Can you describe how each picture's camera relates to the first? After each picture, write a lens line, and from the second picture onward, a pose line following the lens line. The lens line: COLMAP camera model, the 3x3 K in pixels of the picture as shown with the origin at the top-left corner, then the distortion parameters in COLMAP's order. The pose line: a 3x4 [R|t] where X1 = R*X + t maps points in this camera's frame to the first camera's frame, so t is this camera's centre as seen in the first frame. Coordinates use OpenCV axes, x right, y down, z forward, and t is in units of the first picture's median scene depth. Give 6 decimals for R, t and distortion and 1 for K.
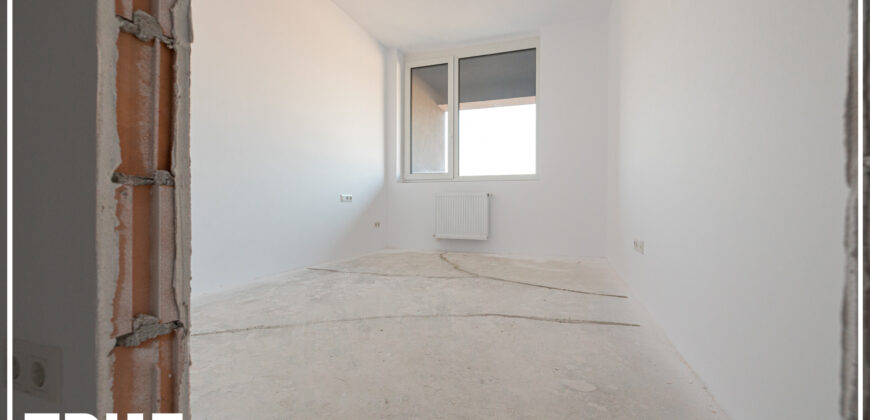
lens RADIAL K [[365.6, 0, 437.3], [0, 365.6, 207.1], [0, 0, 1]] dist [0.001090, -0.000016]
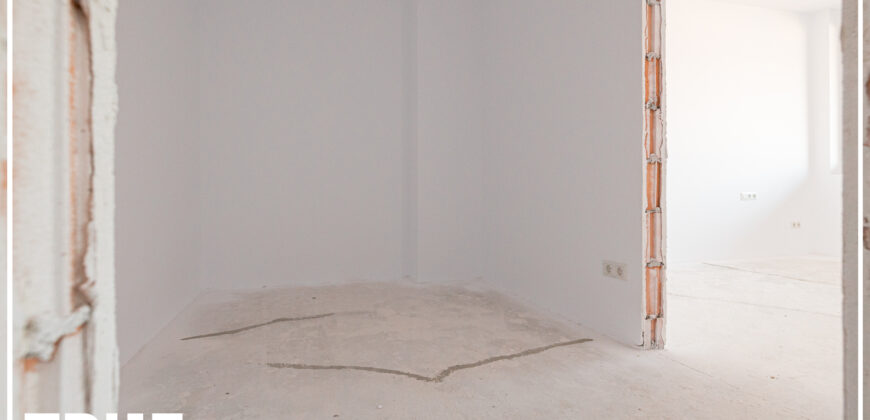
lens RADIAL K [[344.8, 0, 434.6], [0, 344.8, 205.3], [0, 0, 1]] dist [0.001084, 0.000105]
pose [[0.553462, -0.002782, -0.832870, 0.473779], [0.011912, 0.999919, 0.004575, -0.139488], [0.832789, -0.012453, 0.553450, -1.776723]]
